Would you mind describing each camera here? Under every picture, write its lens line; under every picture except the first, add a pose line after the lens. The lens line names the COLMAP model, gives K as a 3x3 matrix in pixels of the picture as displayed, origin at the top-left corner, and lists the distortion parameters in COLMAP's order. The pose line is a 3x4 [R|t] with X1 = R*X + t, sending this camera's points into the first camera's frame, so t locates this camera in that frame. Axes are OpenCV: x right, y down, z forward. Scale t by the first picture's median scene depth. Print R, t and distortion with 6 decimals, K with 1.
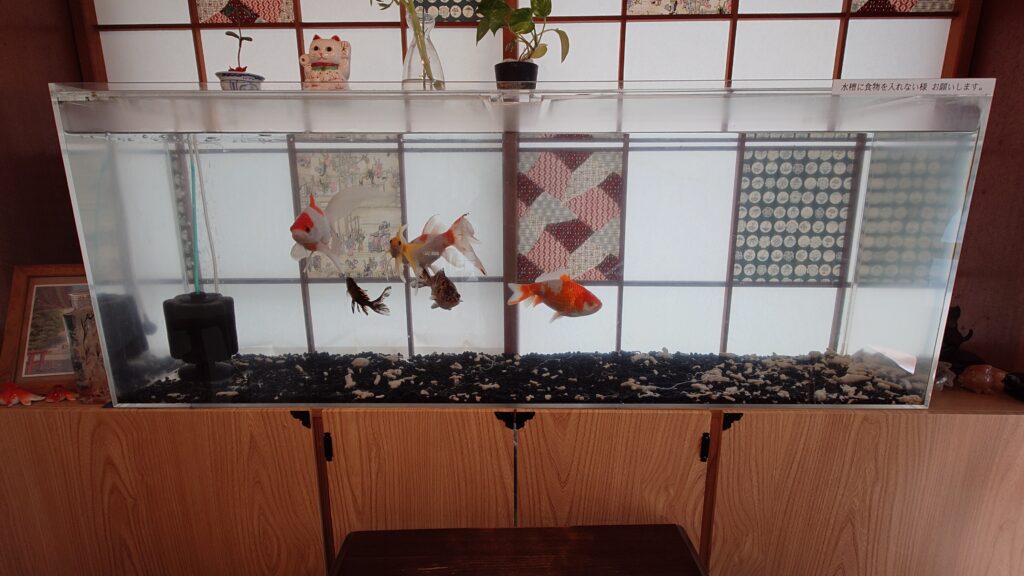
lens RADIAL K [[486.3, 0, 512.0], [0, 486.3, 288.0], [0, 0, 1]] dist [0.038682, -0.022045]
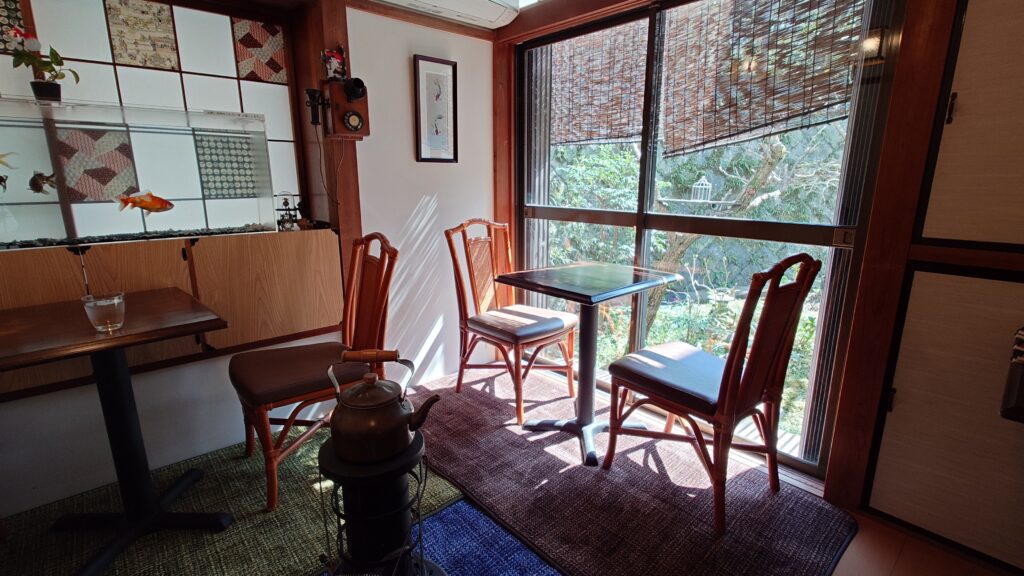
lens RADIAL K [[486.3, 0, 512.0], [0, 486.3, 288.0], [0, 0, 1]] dist [0.038682, -0.022045]
pose [[0.732498, -0.151942, 0.663596, -0.054478], [0.149491, 0.986883, 0.060951, 0.456242], [-0.664153, 0.054556, 0.745604, -1.502492]]
